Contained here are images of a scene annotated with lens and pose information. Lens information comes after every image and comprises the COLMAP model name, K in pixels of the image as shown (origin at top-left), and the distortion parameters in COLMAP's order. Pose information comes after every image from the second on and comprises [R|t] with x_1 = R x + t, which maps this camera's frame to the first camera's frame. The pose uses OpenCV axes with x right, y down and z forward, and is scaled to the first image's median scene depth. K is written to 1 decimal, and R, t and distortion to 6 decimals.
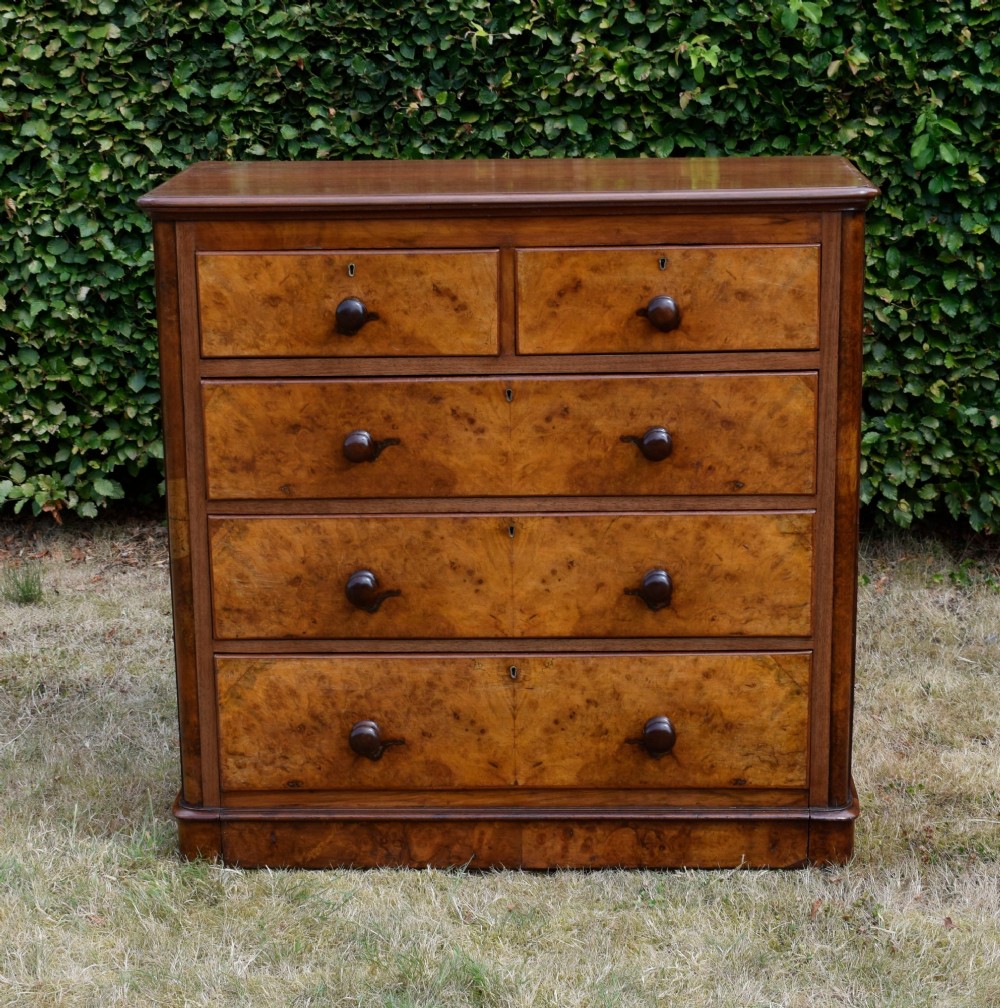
lens RADIAL K [[2233.5, 0, 548.8], [0, 2233.5, 507.6], [0, 0, 1]] dist [-0.003767, -0.019363]
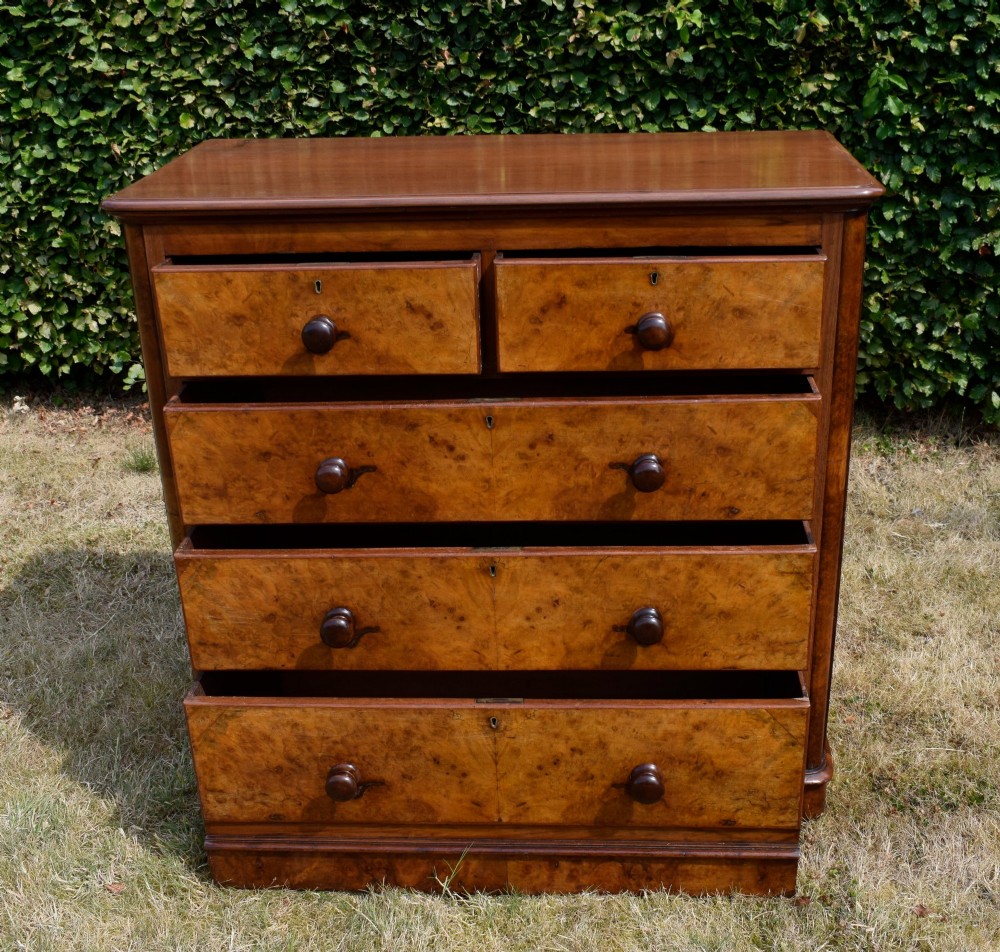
lens RADIAL K [[1238.9, 0, 557.1], [0, 1238.9, 448.0], [0, 0, 1]] dist [-0.020027, -0.007388]
pose [[0.999780, -0.000983, -0.020936, 0.014871], [0.004153, 0.988386, 0.151910, -0.078516], [0.020543, -0.151963, 0.988173, 0.323330]]
